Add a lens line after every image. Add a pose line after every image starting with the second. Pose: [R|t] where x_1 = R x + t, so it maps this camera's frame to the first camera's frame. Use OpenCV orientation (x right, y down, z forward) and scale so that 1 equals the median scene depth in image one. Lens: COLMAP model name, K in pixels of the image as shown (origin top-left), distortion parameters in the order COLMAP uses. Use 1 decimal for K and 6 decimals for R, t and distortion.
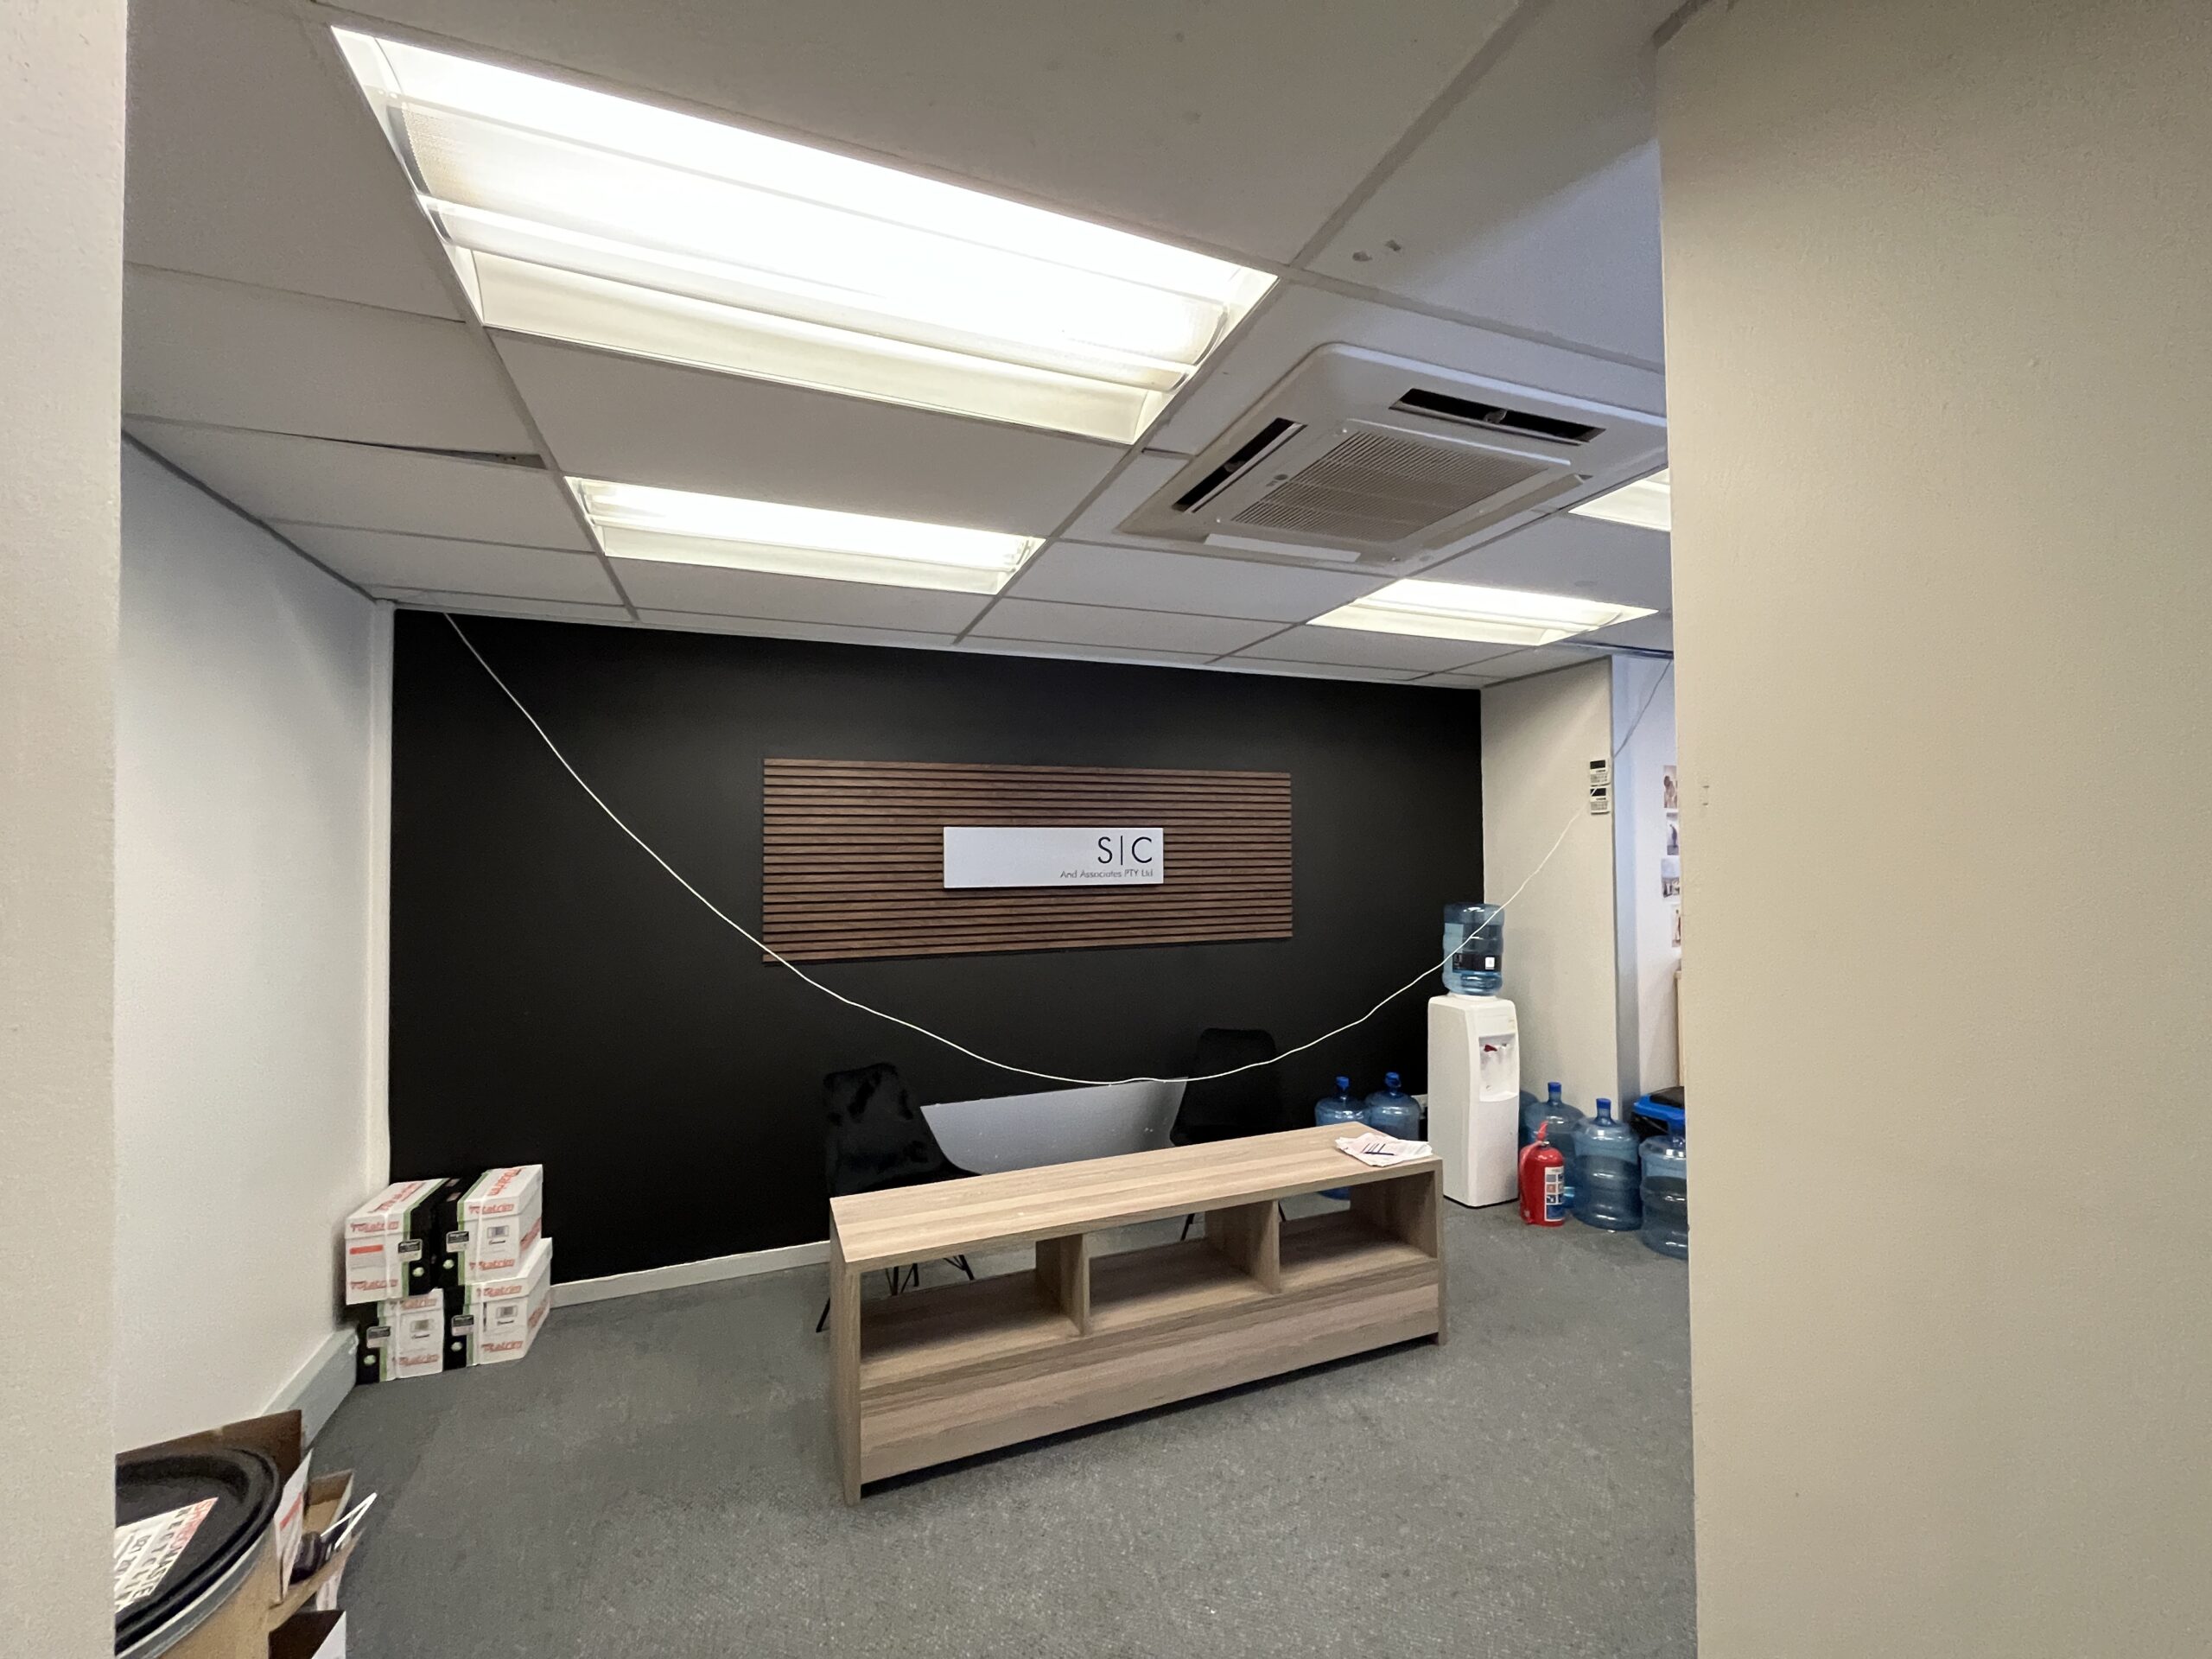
lens RADIAL K [[882.9, 0, 1106.0], [0, 882.9, 829.5], [0, 0, 1]] dist [-0.012605, -0.000230]
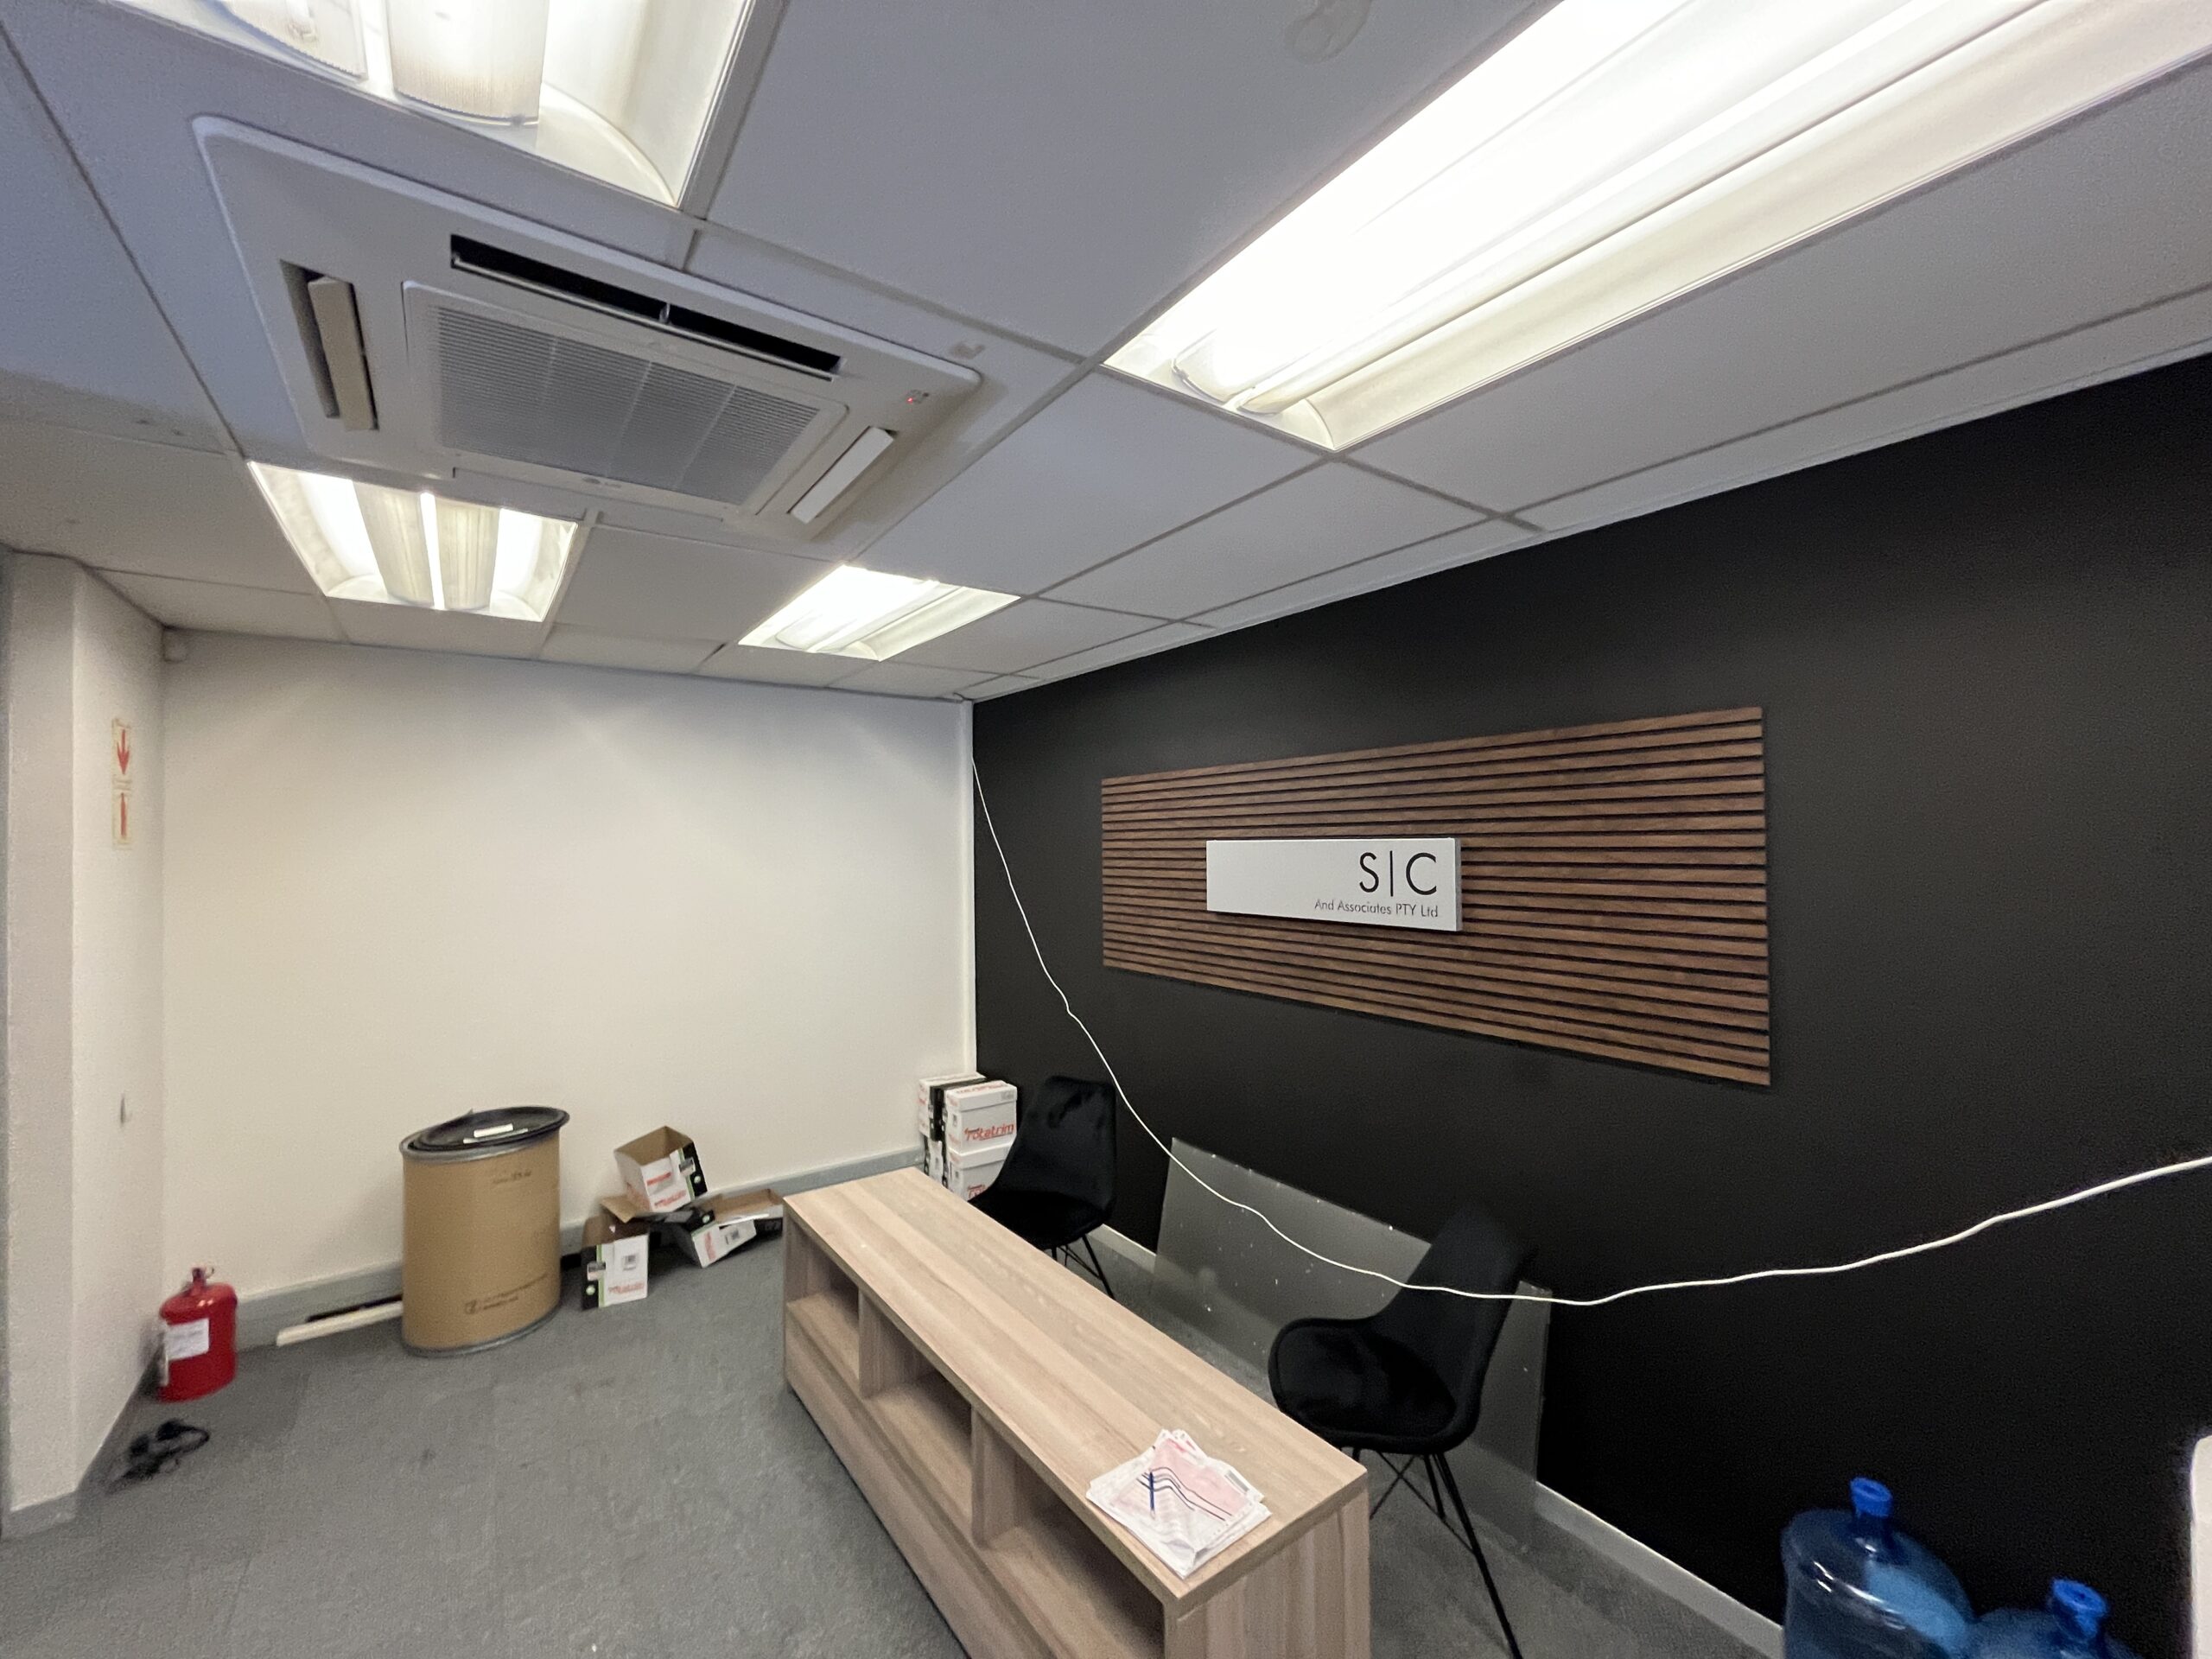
lens RADIAL K [[882.9, 0, 1106.0], [0, 882.9, 829.5], [0, 0, 1]] dist [-0.012605, -0.000230]
pose [[0.261198, -0.012306, -0.965207, 0.595770], [0.025678, 0.999653, -0.005797, -0.010312], [0.964944, -0.023270, 0.261423, 0.637000]]
